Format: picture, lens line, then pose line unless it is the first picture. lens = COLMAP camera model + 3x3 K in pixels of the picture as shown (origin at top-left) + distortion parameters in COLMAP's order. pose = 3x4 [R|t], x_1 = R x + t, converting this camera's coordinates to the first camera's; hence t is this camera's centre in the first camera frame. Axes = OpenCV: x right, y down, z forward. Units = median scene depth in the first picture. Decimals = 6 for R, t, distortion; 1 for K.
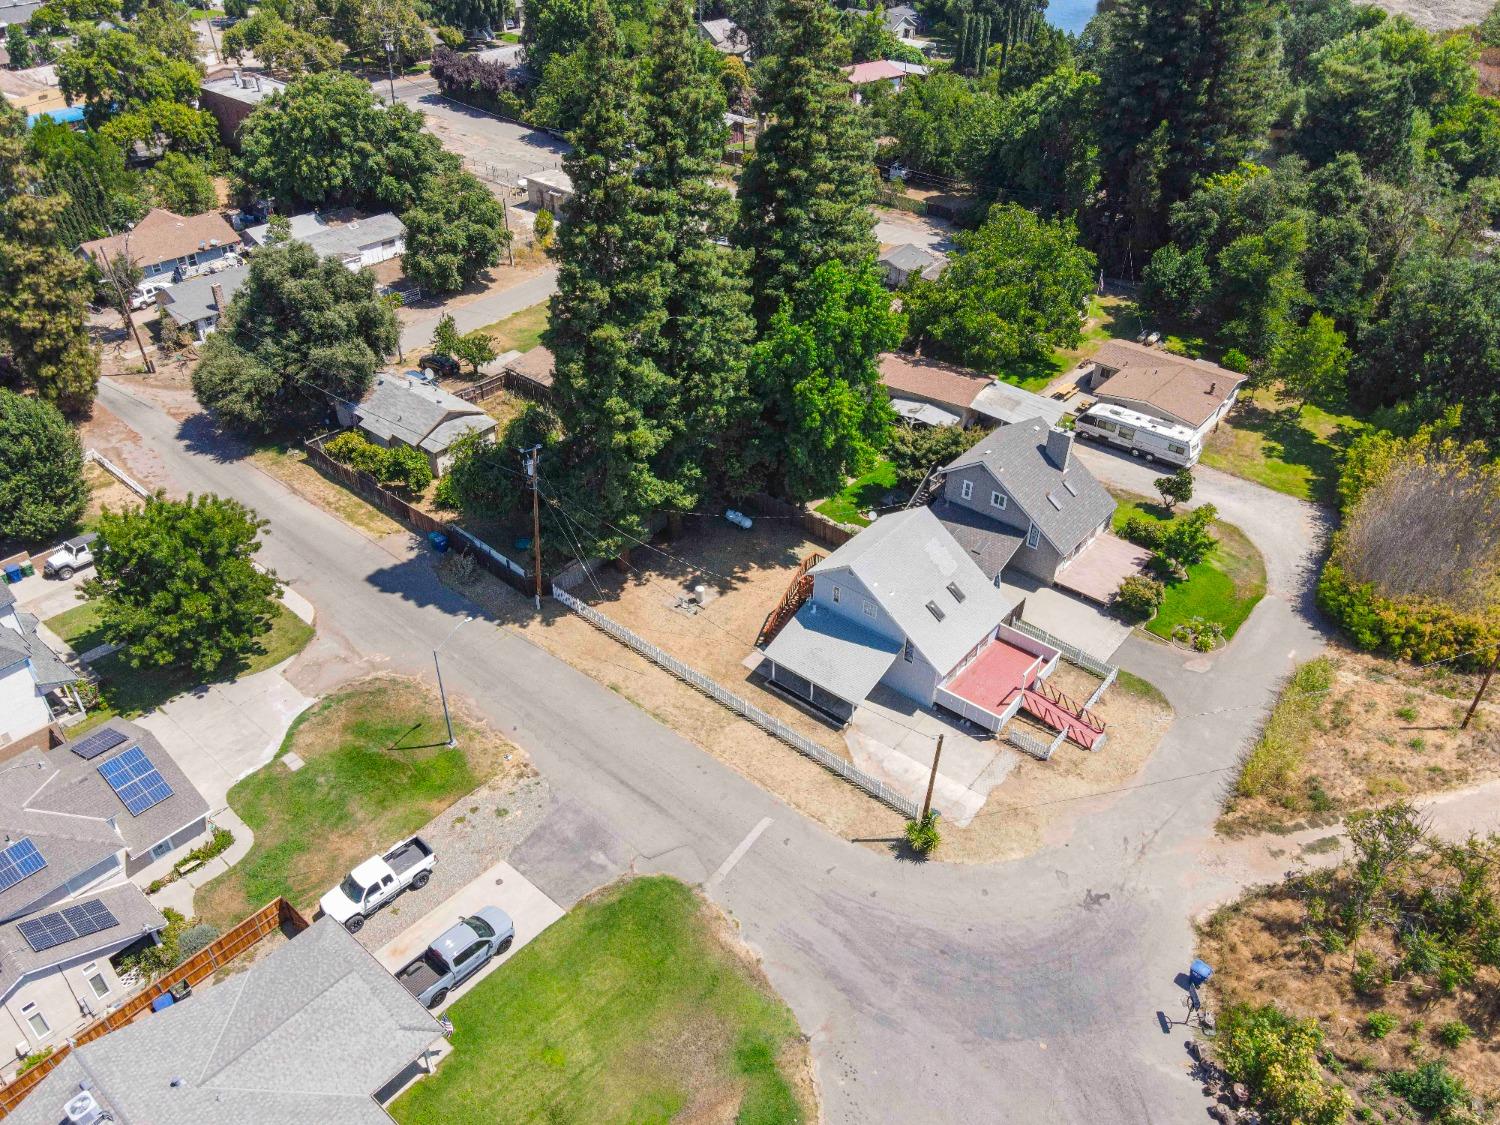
lens RADIAL K [[1099.6, 0, 750.0], [0, 1099.6, 562.5], [0, 0, 1]] dist [-0.004112, 0.033622]
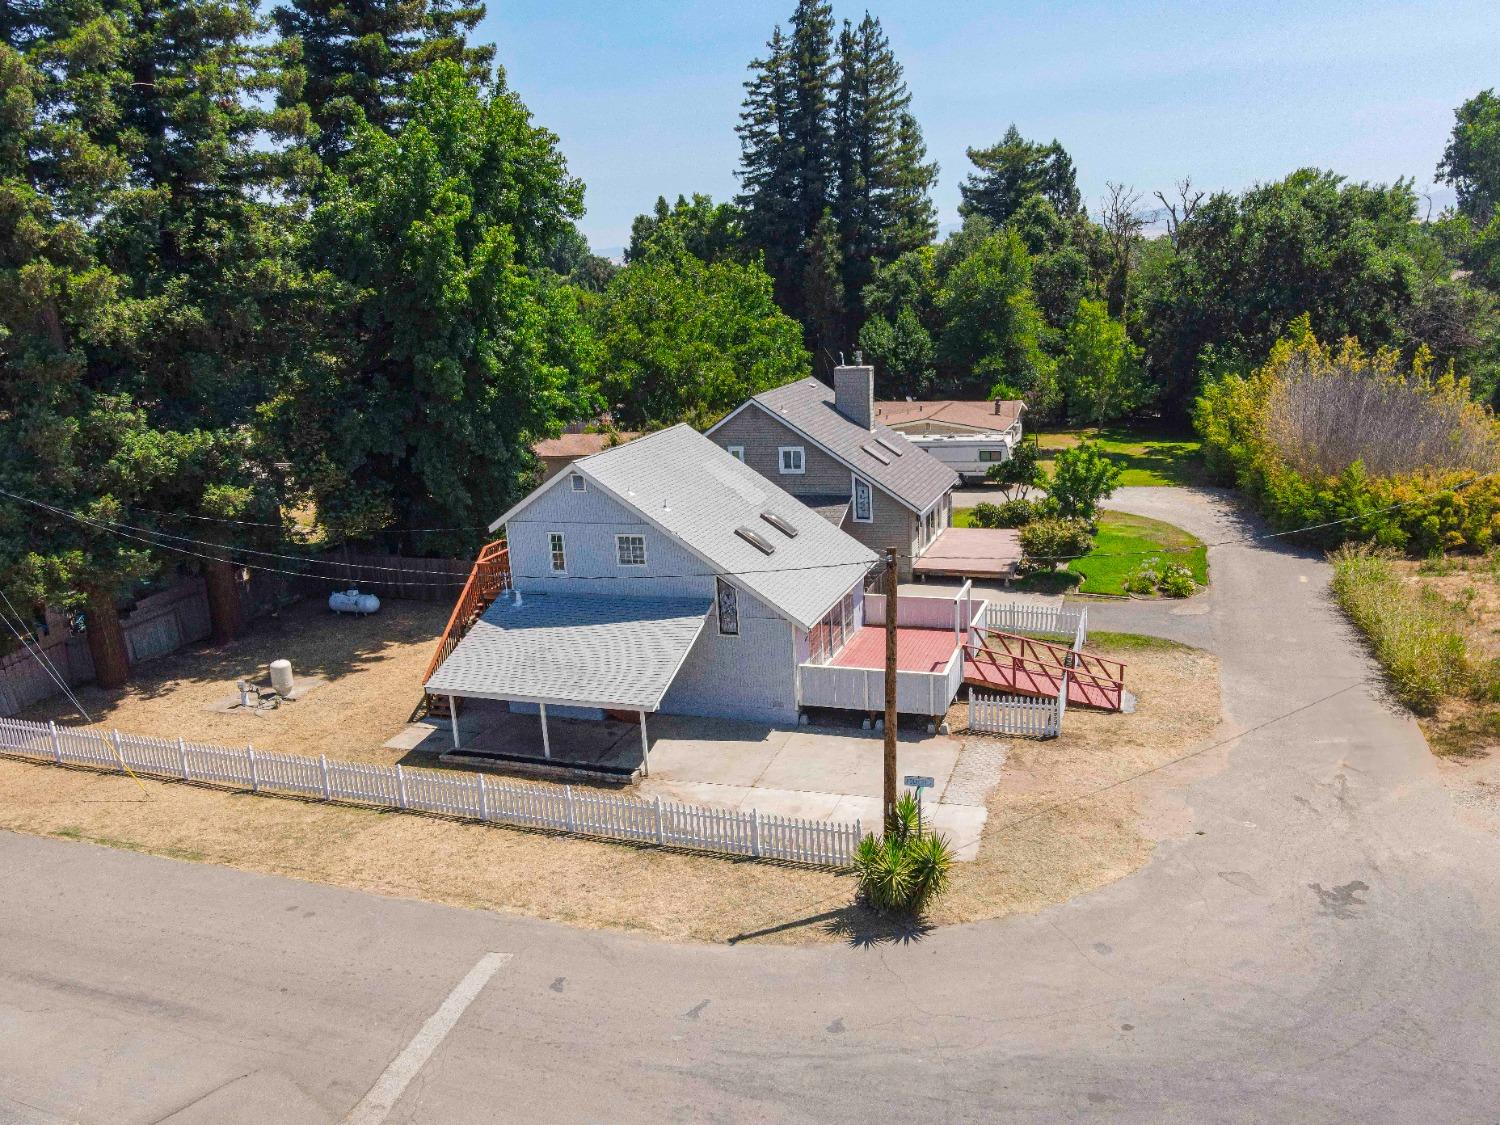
lens RADIAL K [[1179.2, 0, 751.3], [0, 1179.2, 575.4], [0, 0, 1]] dist [-0.012104, 0.039177]
pose [[0.939462, -0.144279, 0.310796, -0.005893], [0.248844, 0.910820, -0.329369, 0.213460], [-0.235558, 0.386769, 0.891584, 0.459617]]
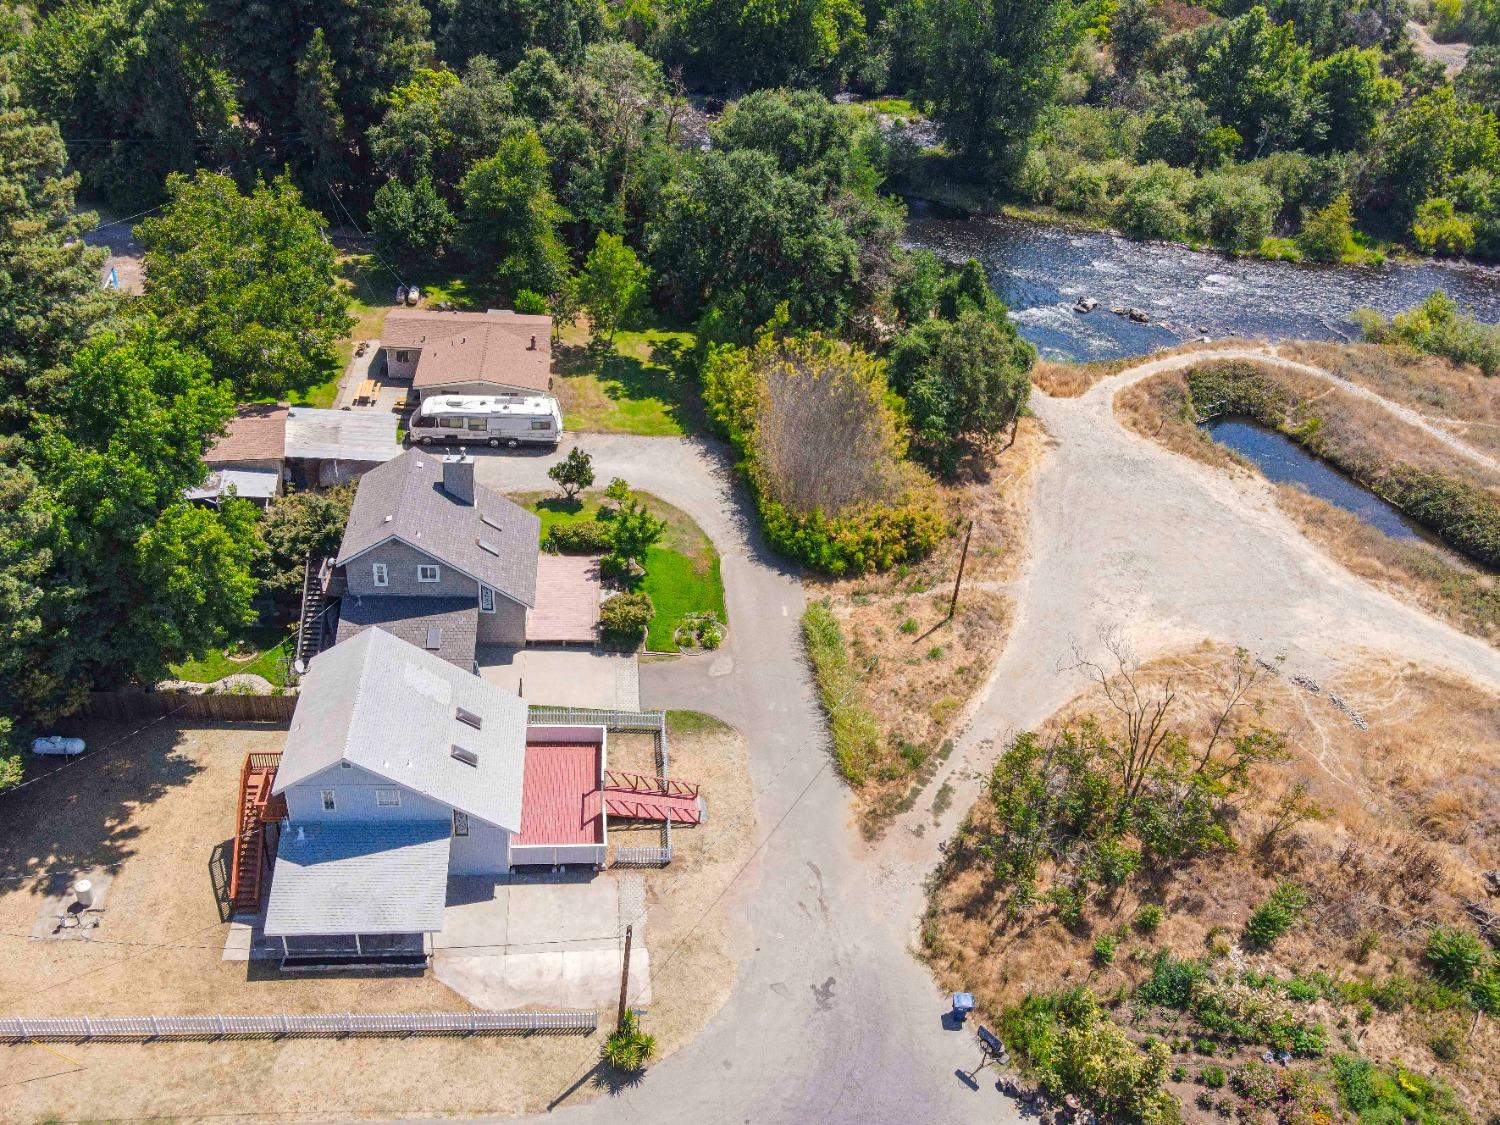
lens RADIAL K [[1254.3, 0, 755.6], [0, 1254.3, 557.2], [0, 0, 1]] dist [-0.007117, 0.022502]
pose [[0.704807, -0.371510, 0.604341, -0.137586], [0.340320, 0.924546, 0.171456, -0.140973], [-0.622438, 0.084826, 0.778059, 0.185496]]
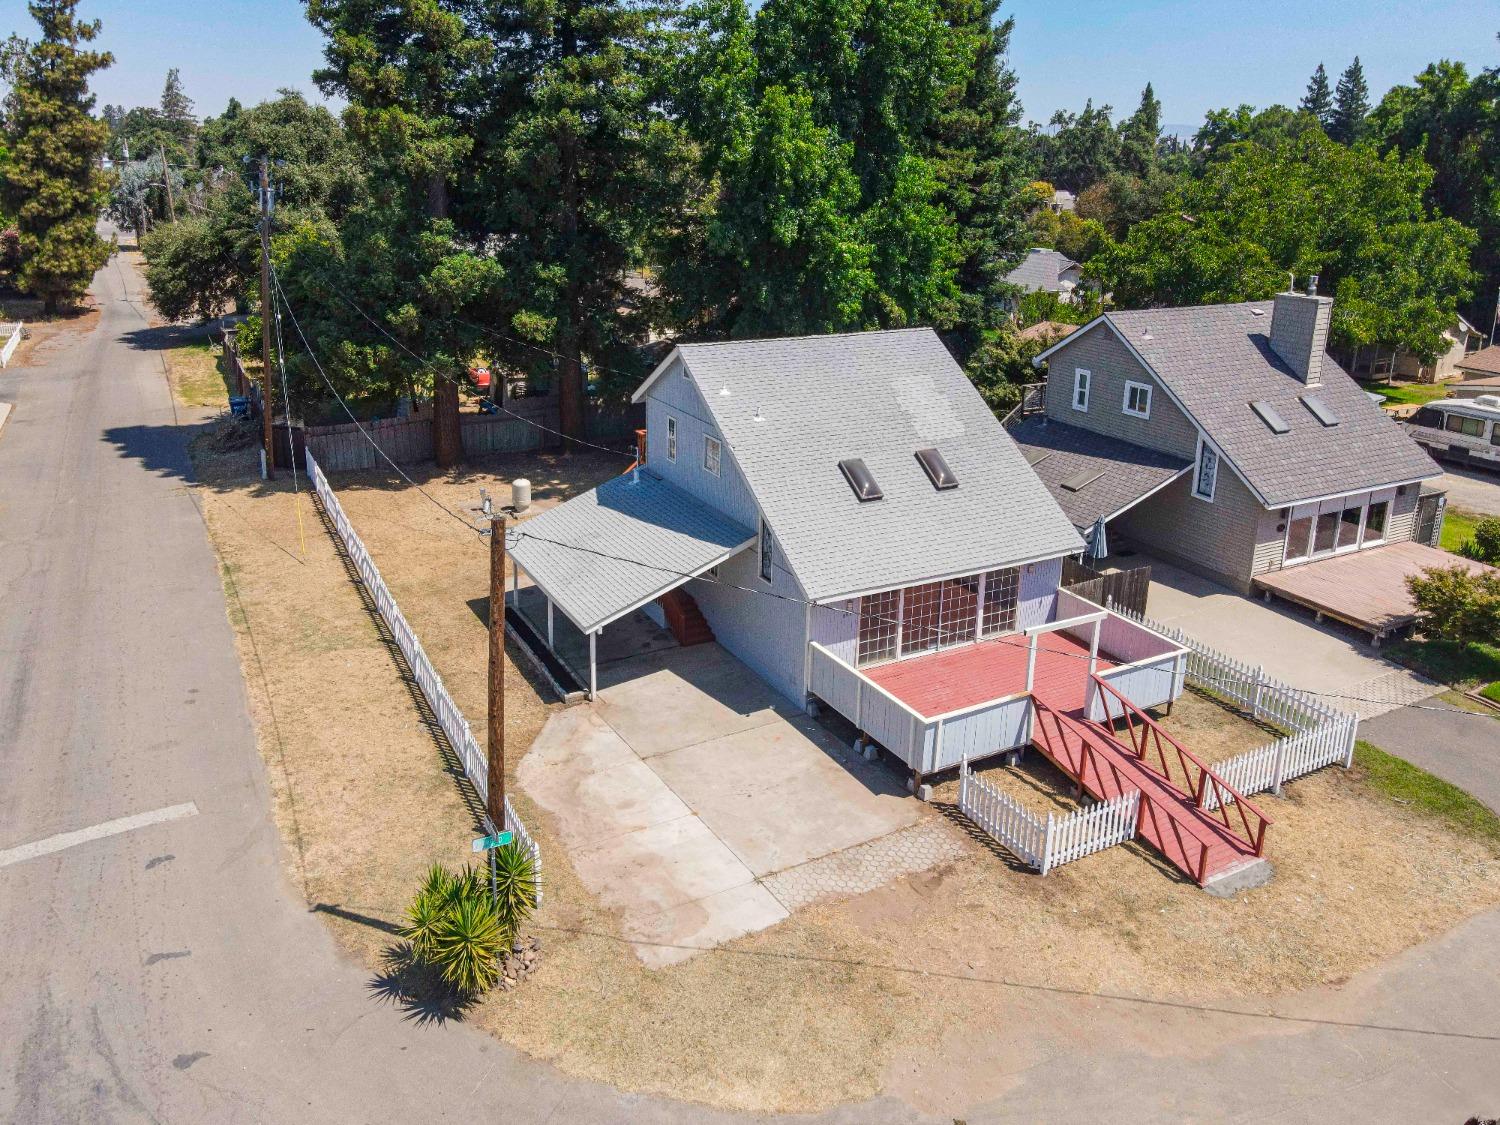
lens RADIAL K [[1144.5, 0, 745.3], [0, 1144.5, 433.6], [0, 0, 1]] dist [0.006330, 0.009530]
pose [[0.928709, 0.094331, -0.358610, 0.252340], [-0.221545, 0.916669, -0.332619, 0.162819], [0.297351, 0.388354, 0.872217, 0.532113]]
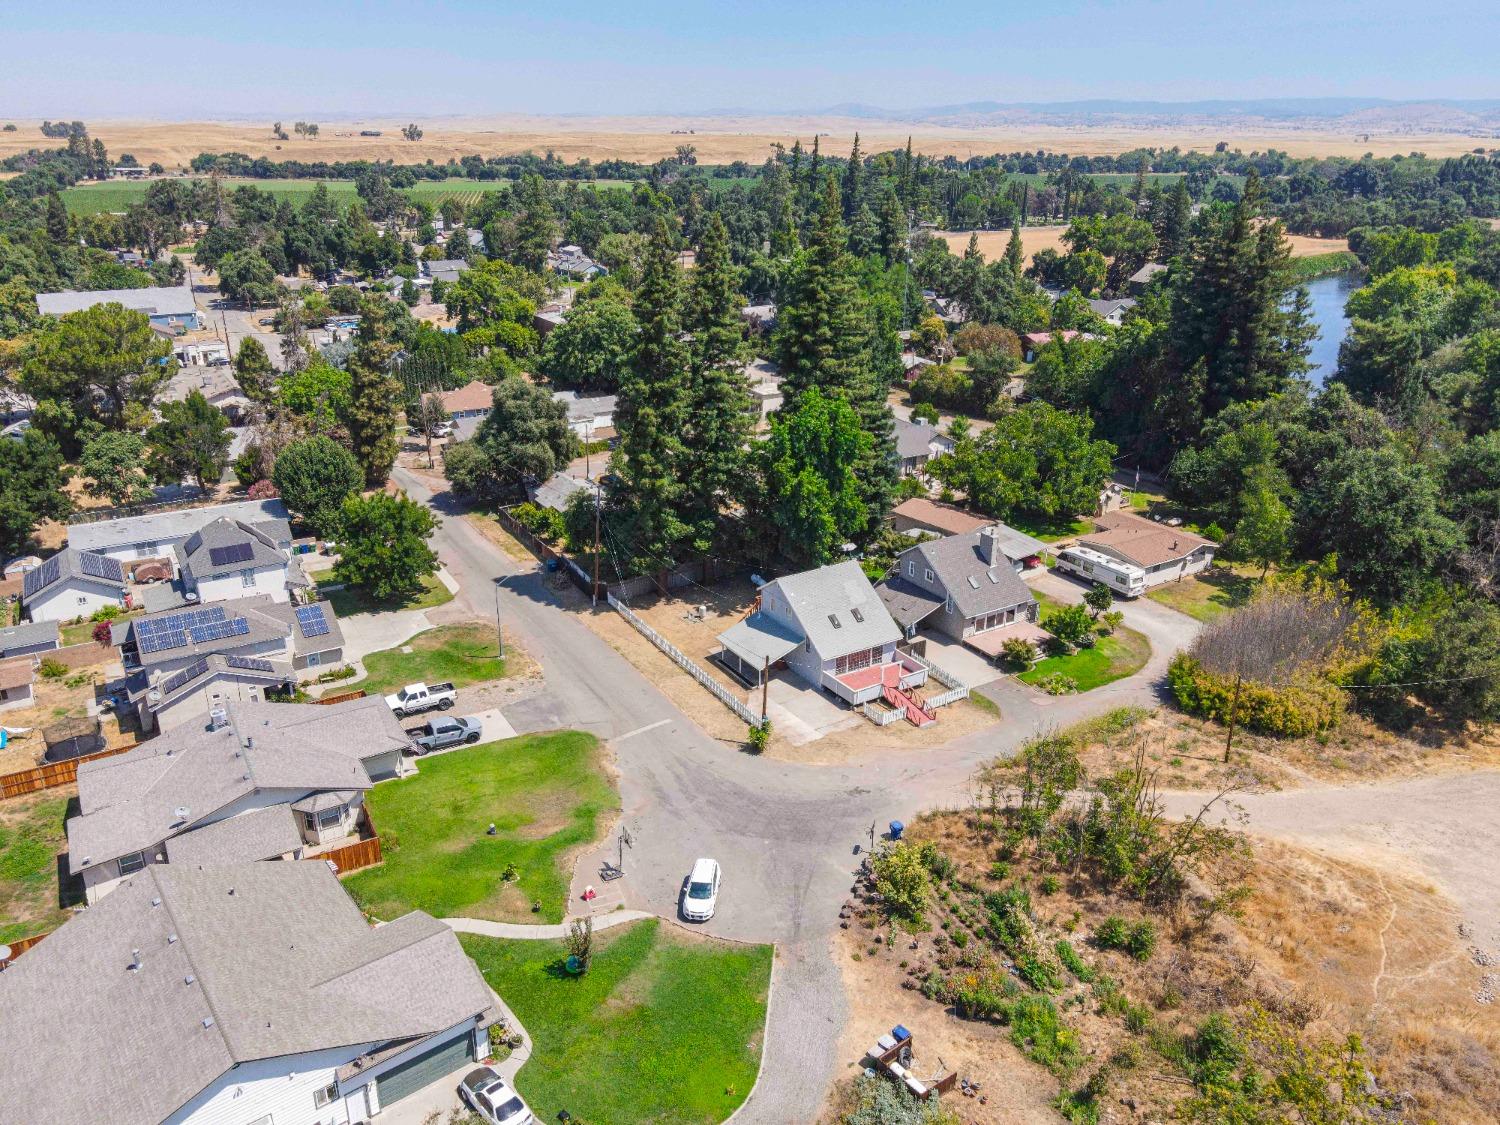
lens RADIAL K [[1099.6, 0, 750.0], [0, 1099.6, 562.5], [0, 0, 1]] dist [-0.004112, 0.033622]
pose [[0.950141, 0.109719, -0.291879, 0.415888], [-0.178413, 0.958978, -0.220295, 0.267196], [0.255735, 0.261387, 0.930740, -0.312647]]
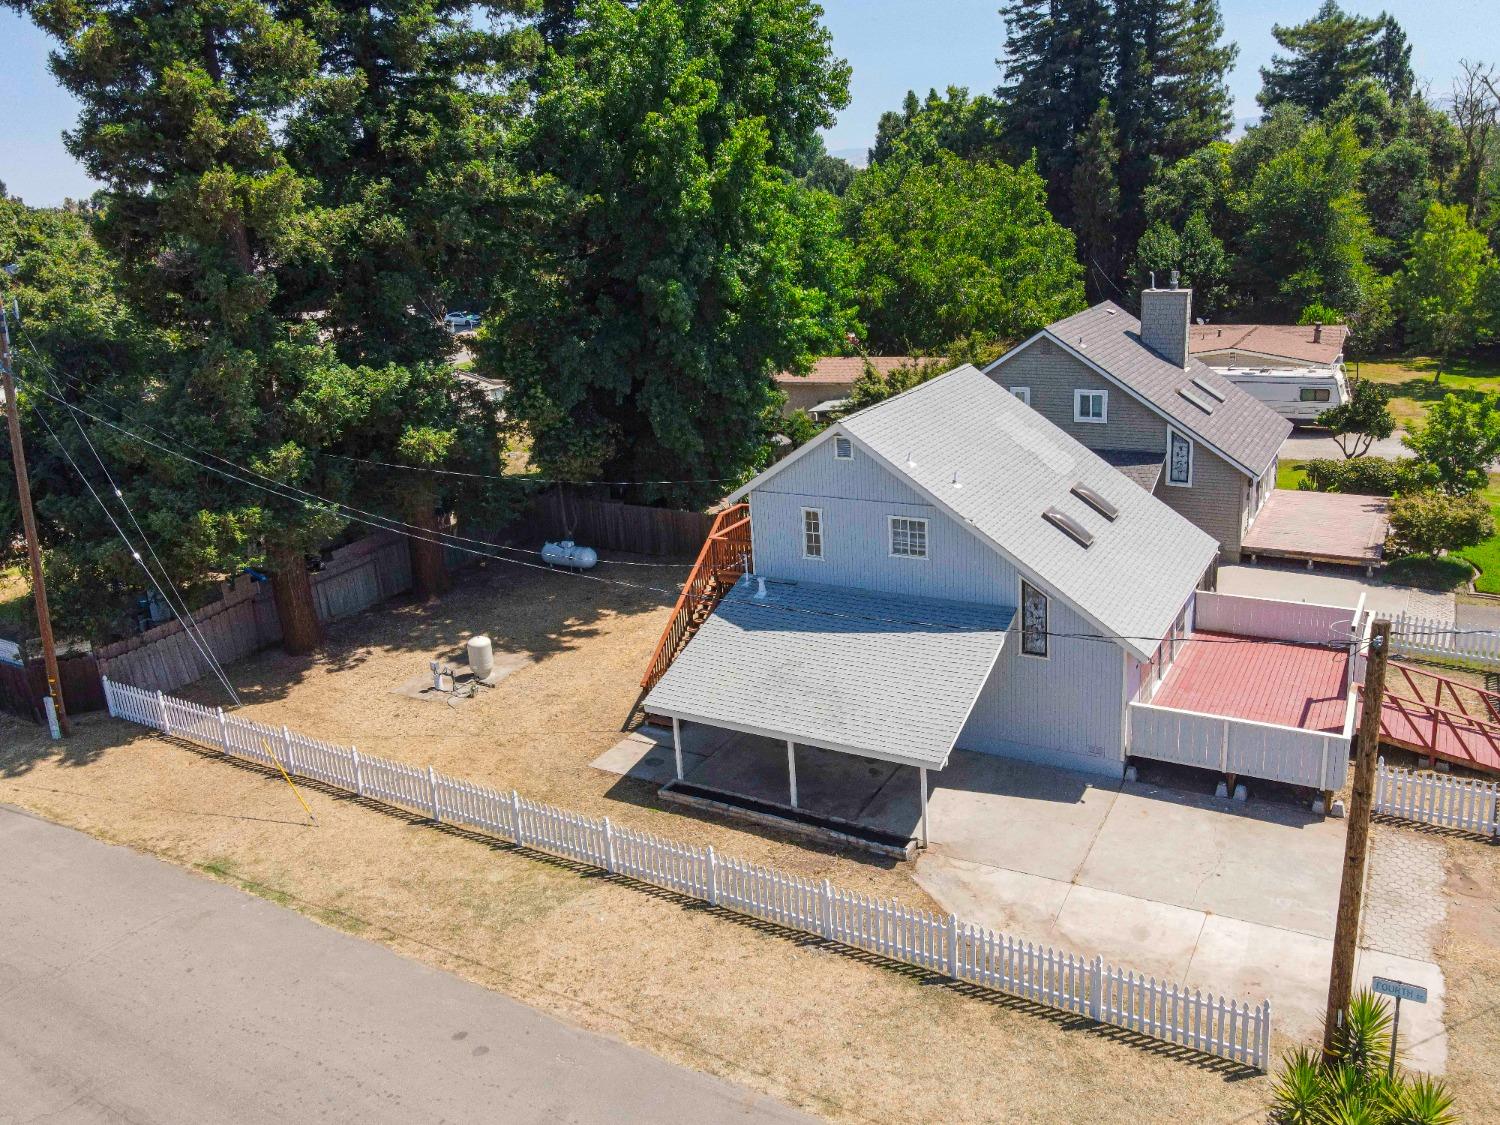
lens RADIAL K [[1182.0, 0, 771.7], [0, 1182.0, 516.3], [0, 0, 1]] dist [-0.003352, 0.036687]
pose [[0.982666, -0.112732, 0.147172, 0.002575], [0.156828, 0.928836, -0.335661, 0.147372], [-0.098859, 0.352923, 0.930415, 0.549376]]
